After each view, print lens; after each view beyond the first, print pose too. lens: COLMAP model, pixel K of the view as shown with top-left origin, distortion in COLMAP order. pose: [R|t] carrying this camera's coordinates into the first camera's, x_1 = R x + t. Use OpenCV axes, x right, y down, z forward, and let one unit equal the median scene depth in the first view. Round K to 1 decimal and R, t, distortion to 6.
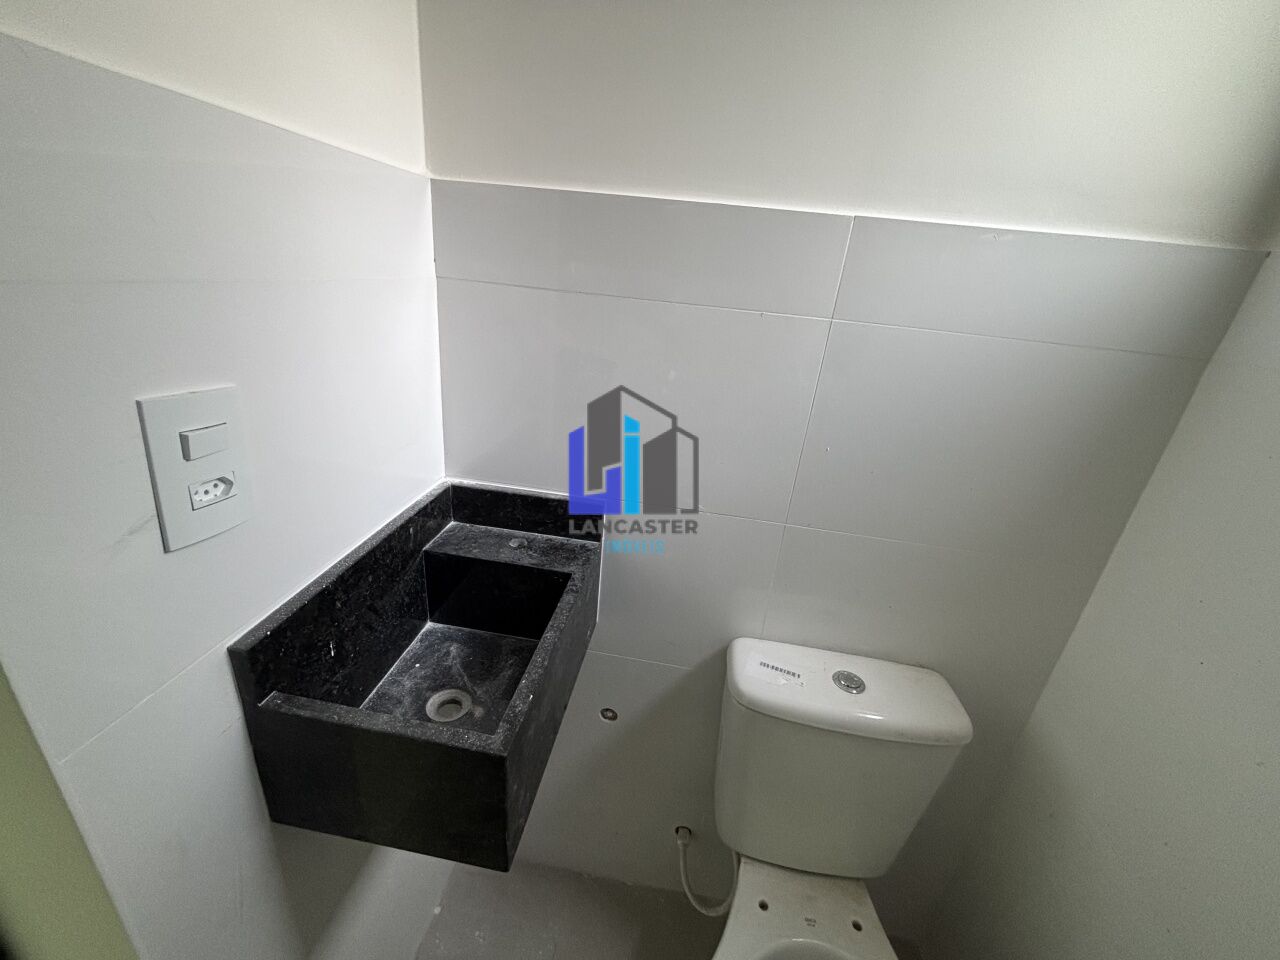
lens RADIAL K [[517.1, 0, 637.5], [0, 517.1, 483.3], [0, 0, 1]] dist [-0.000774, -0.000229]
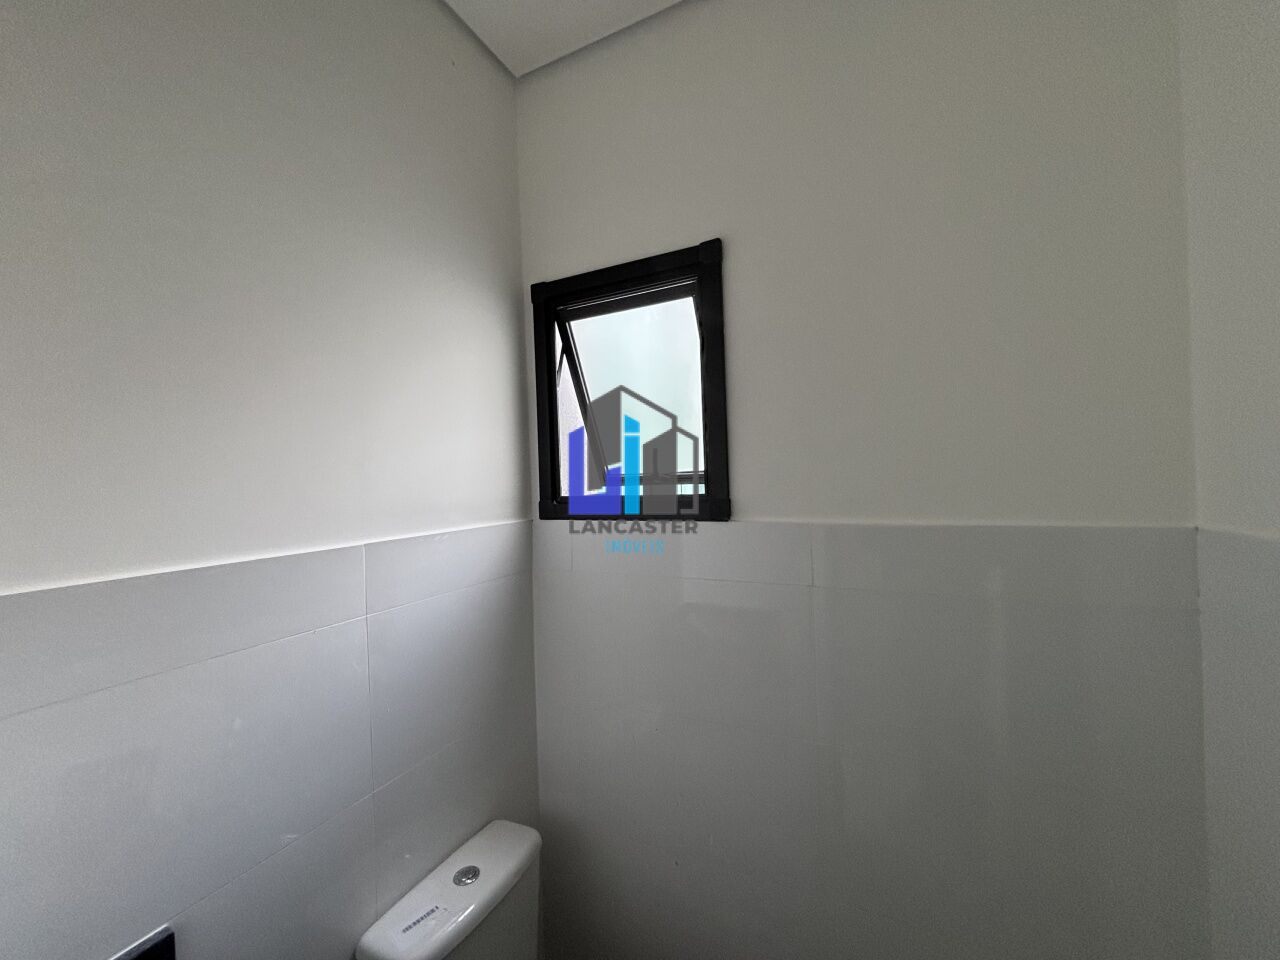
lens RADIAL K [[517.1, 0, 638.7], [0, 517.1, 480.2], [0, 0, 1]] dist [-0.000774, -0.000229]
pose [[0.299531, -0.103473, 0.948459, -0.536652], [0.428284, 0.902896, -0.036754, -0.242993], [-0.852557, 0.417219, 0.314762, -0.120905]]
